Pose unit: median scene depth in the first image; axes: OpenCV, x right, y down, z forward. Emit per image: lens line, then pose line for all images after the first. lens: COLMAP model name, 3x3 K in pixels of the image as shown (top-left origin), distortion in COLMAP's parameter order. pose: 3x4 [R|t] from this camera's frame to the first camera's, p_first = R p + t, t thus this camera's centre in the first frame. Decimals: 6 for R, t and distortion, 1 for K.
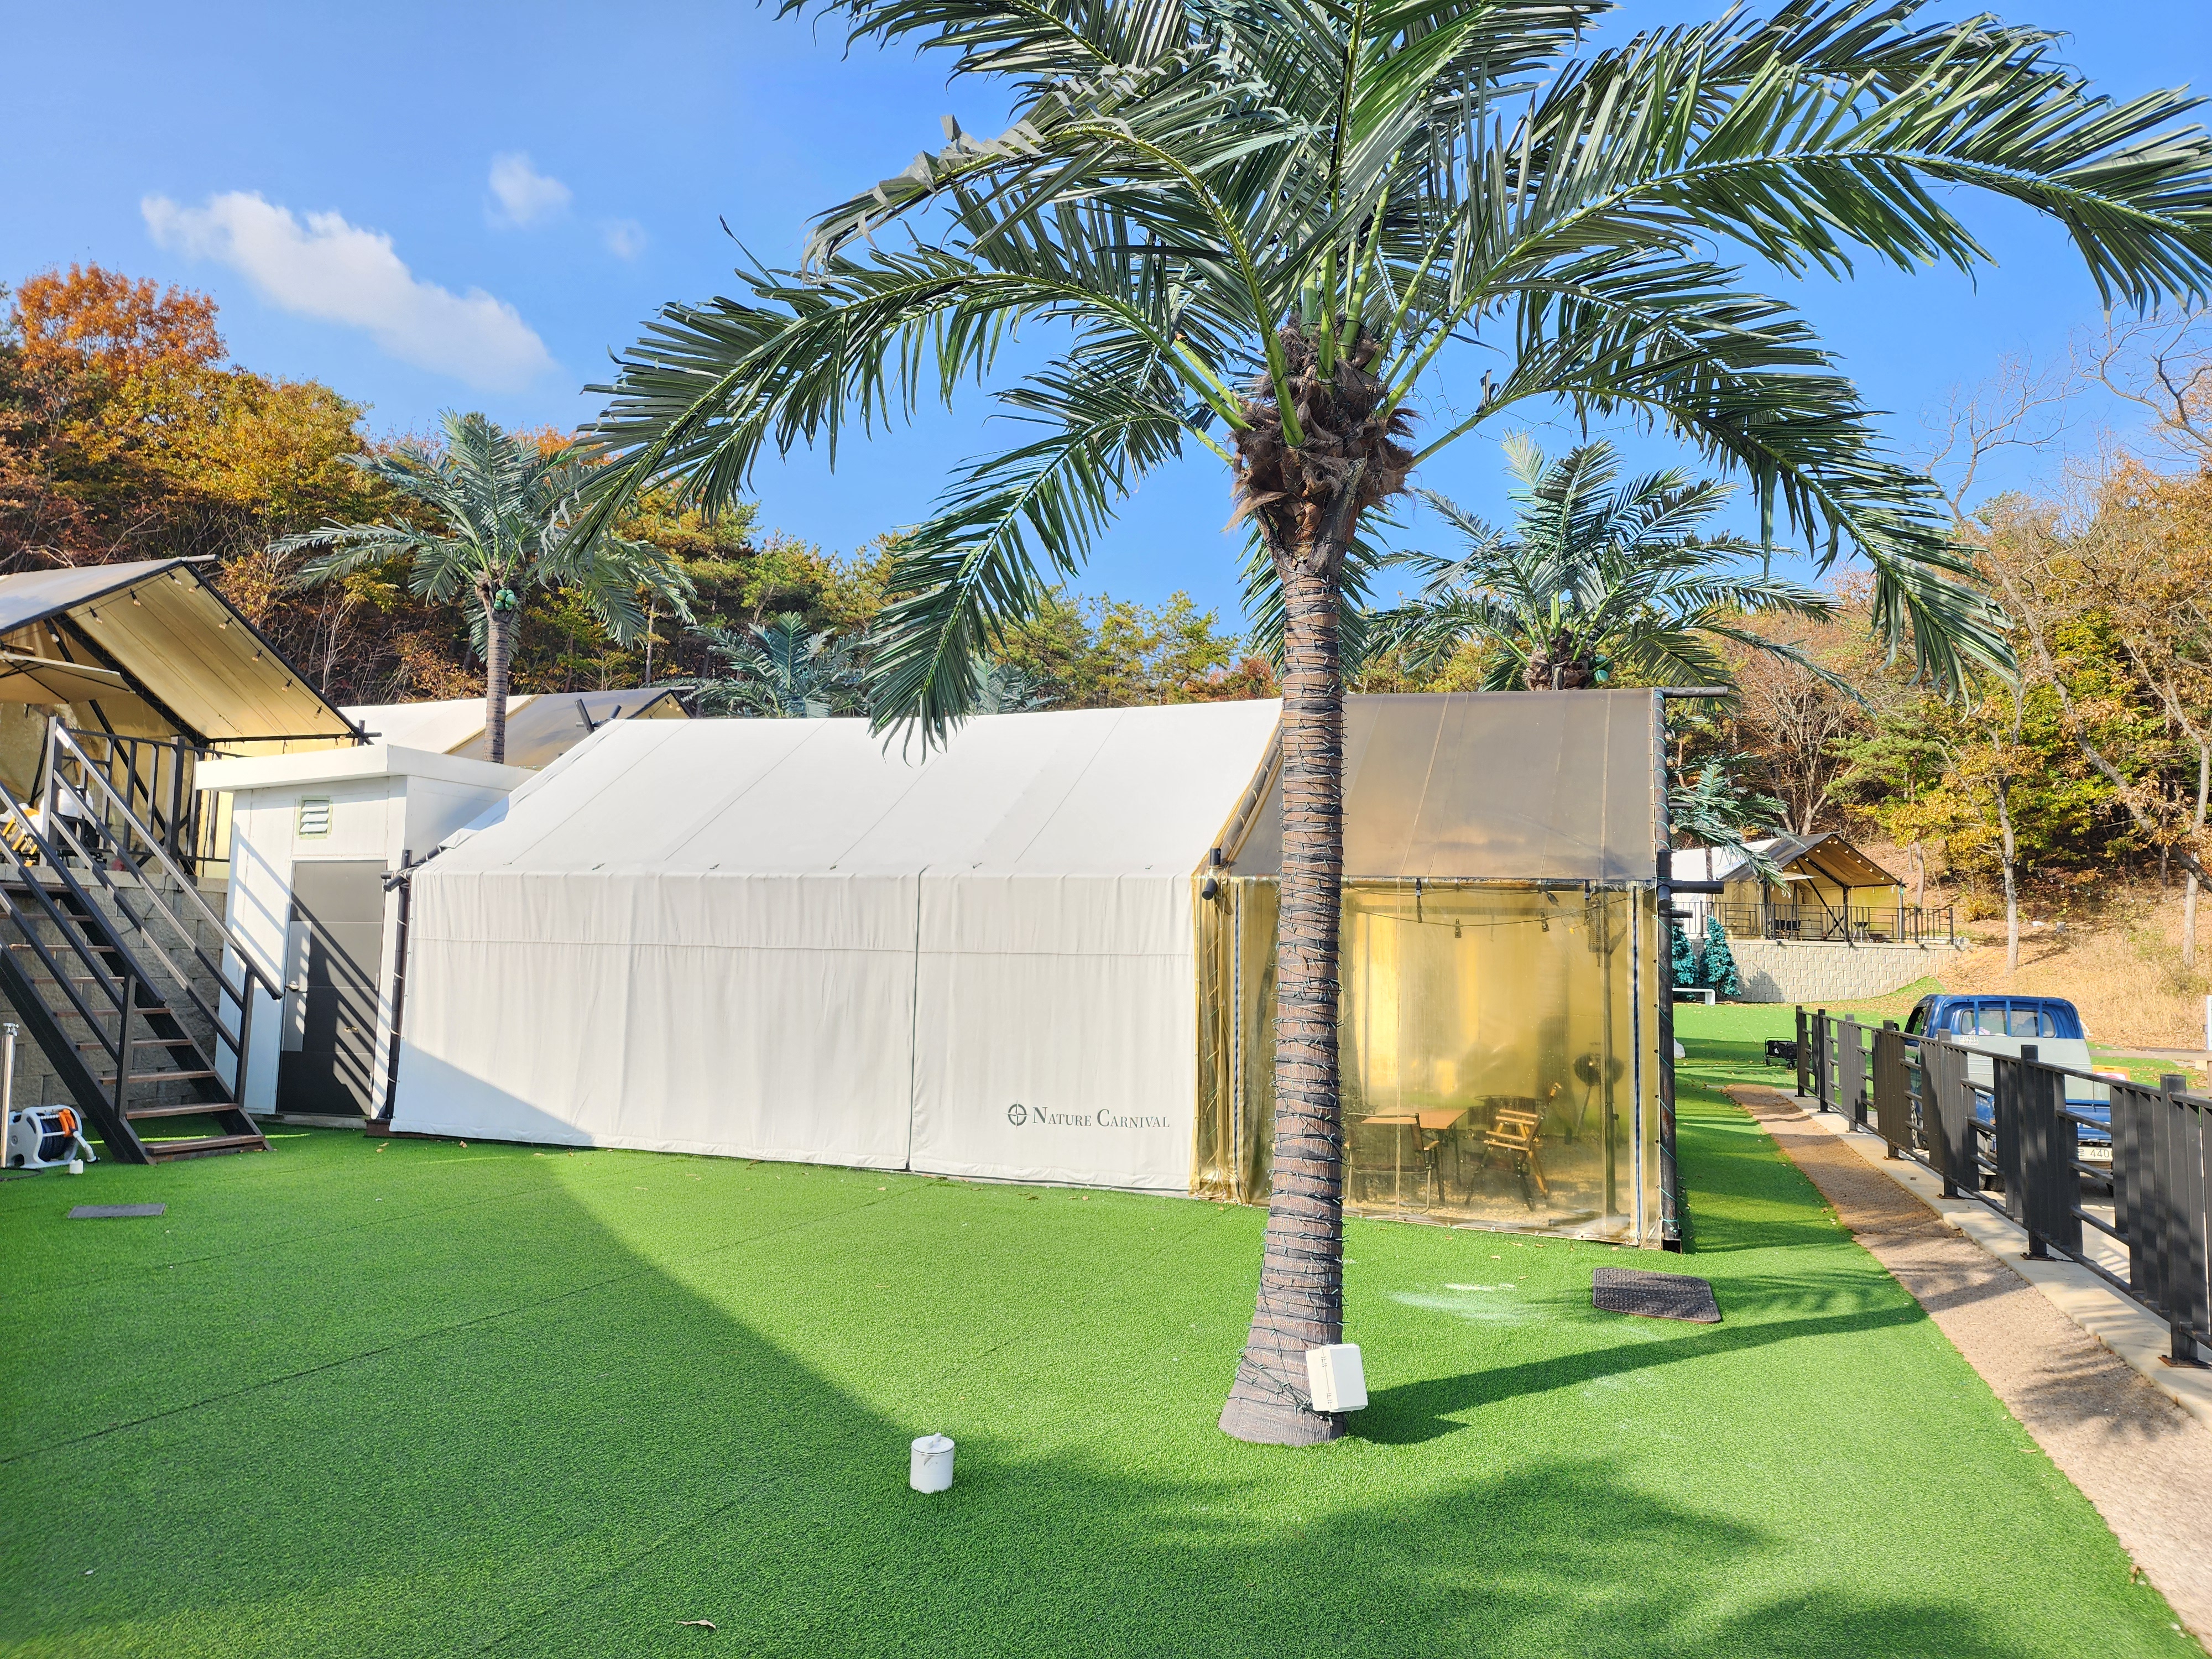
lens RADIAL K [[1475.4, 0, 1116.6], [0, 1475.4, 837.2], [0, 0, 1]] dist [0.077811, -0.073005]
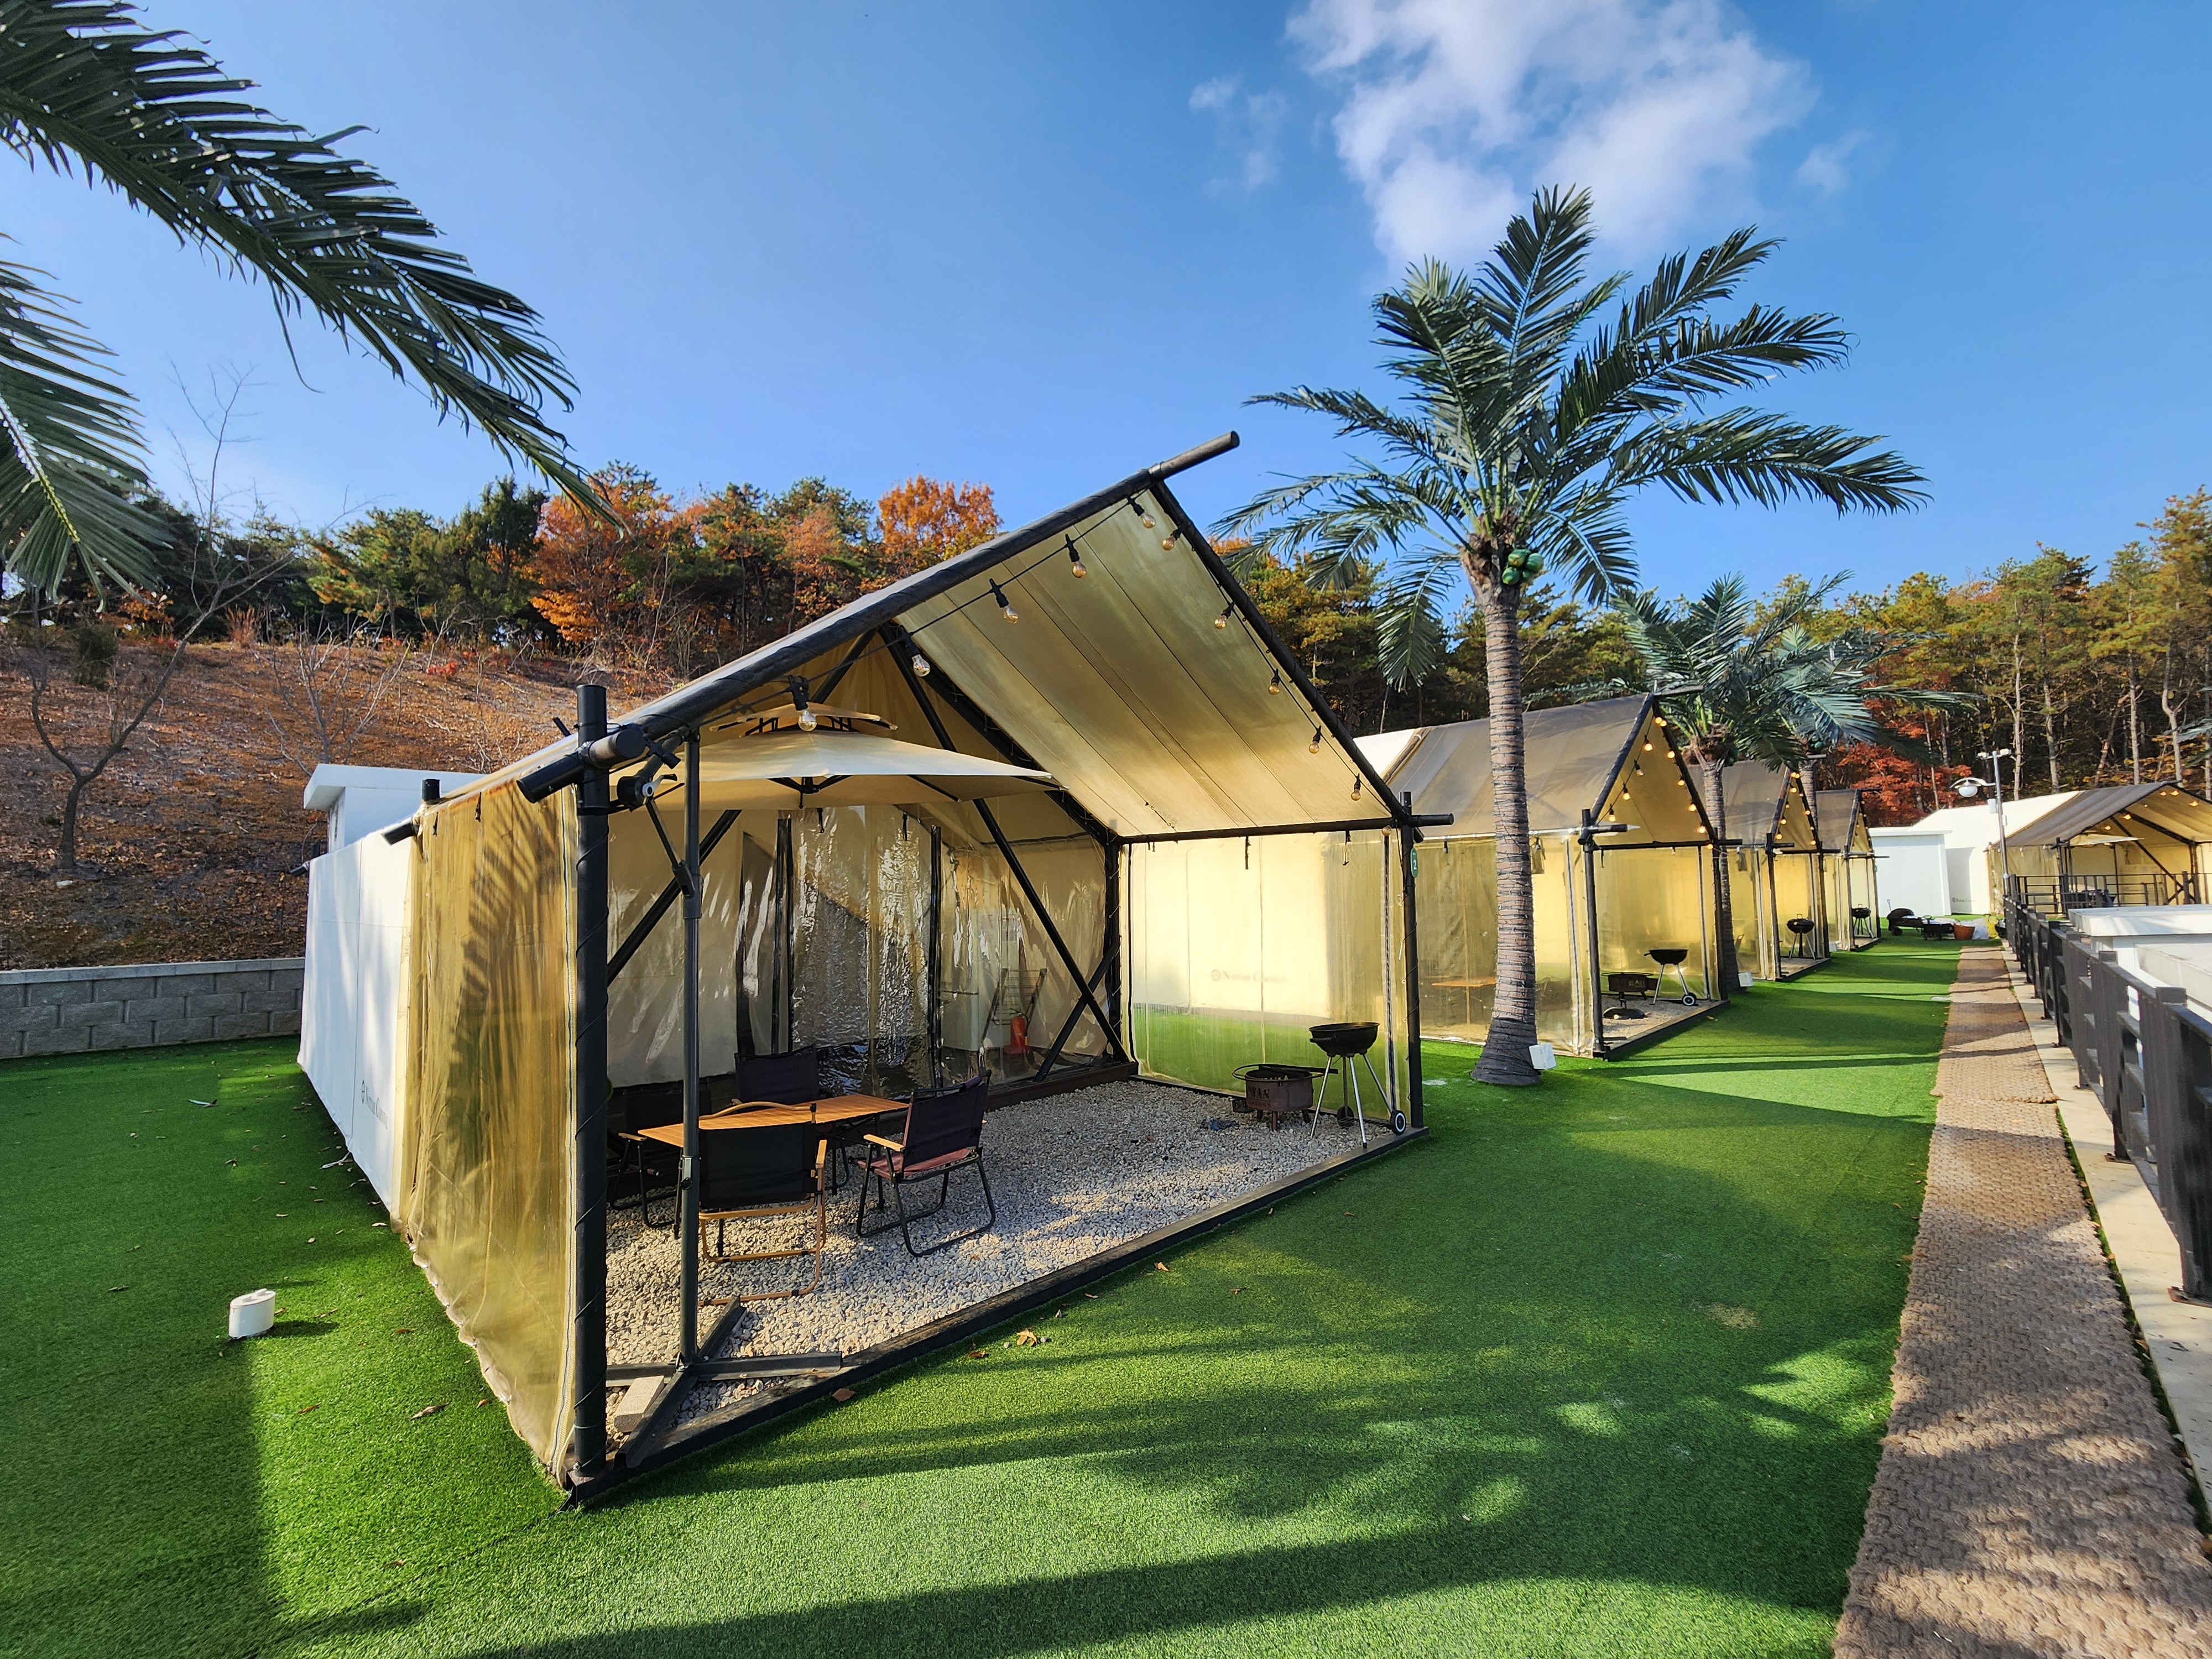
lens RADIAL K [[892.2, 0, 1106.0], [0, 892.2, 829.5], [0, 0, 1]] dist [-0.000455, -0.000072]
pose [[0.914965, -0.058958, -0.399202, -0.839327], [0.067271, 0.997711, 0.006833, -0.132394], [0.397886, -0.033106, 0.916837, 1.183630]]
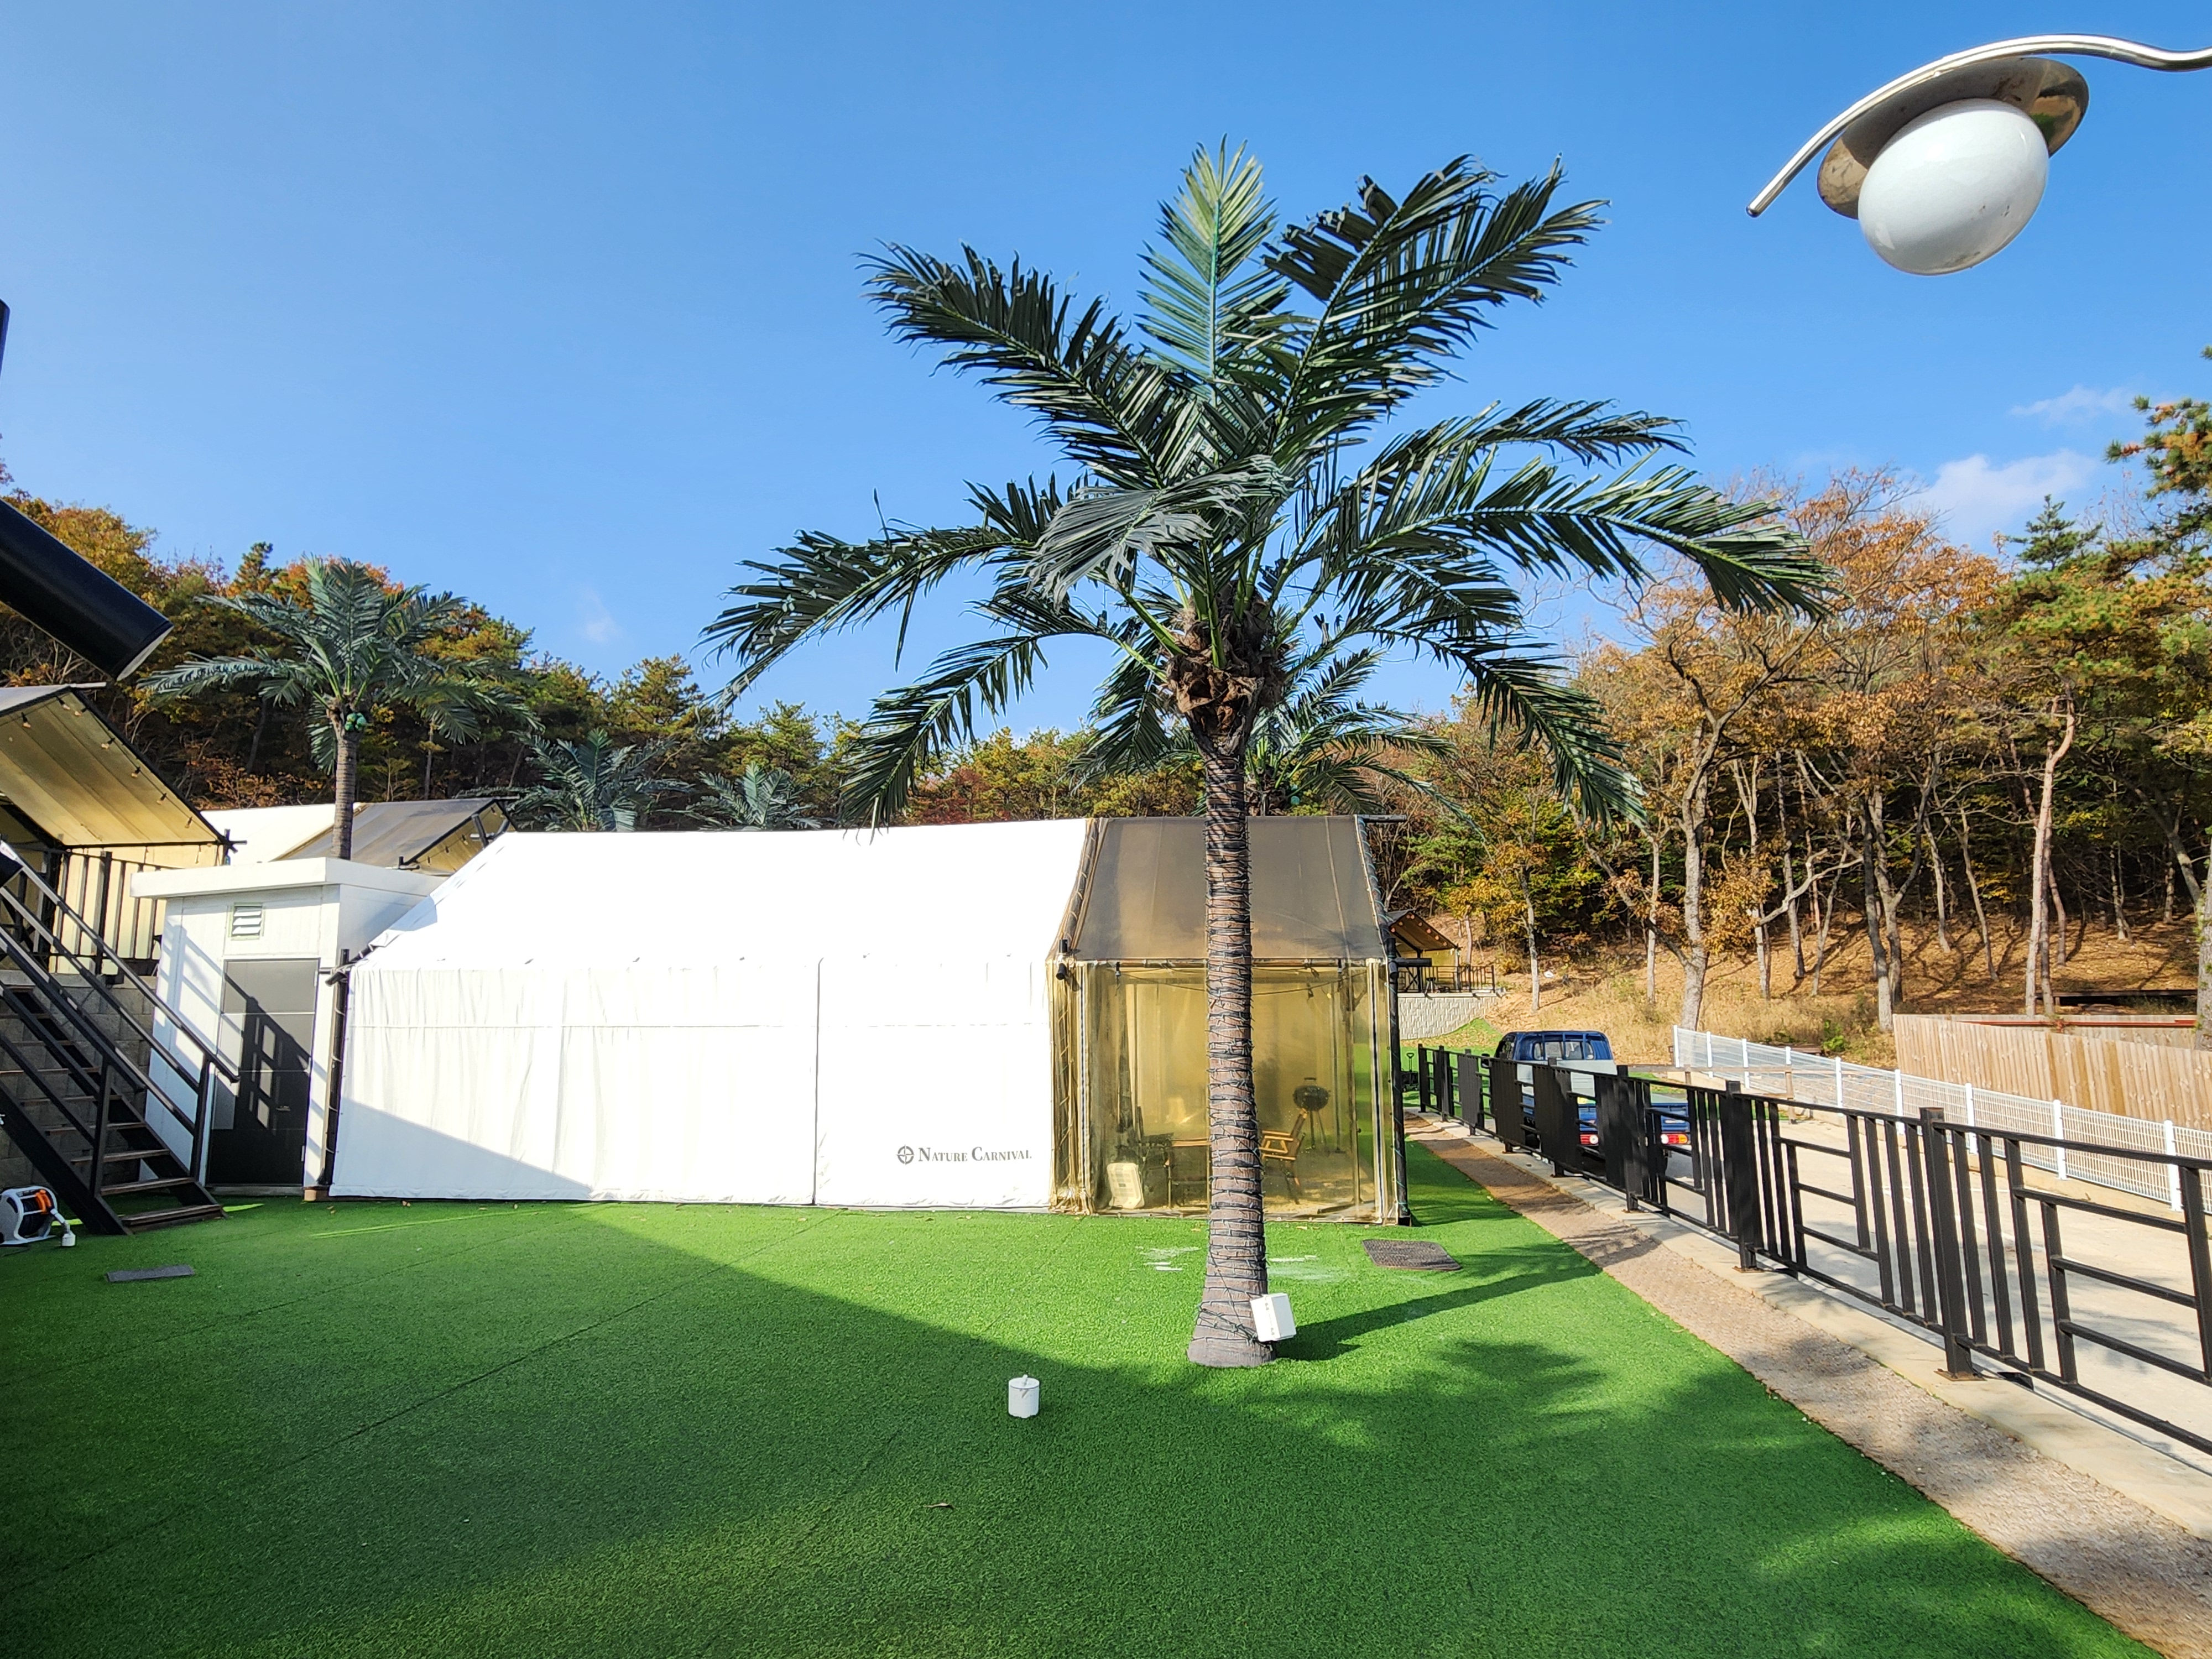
lens RADIAL K [[1241.3, 0, 1107.8], [0, 1241.3, 852.8], [0, 0, 1]] dist [-0.007196, 0.000837]
pose [[0.977019, -0.001584, 0.213148, -0.104995], [0.012592, 0.998655, -0.050297, -0.010667], [-0.212782, 0.051825, 0.975724, -0.062592]]
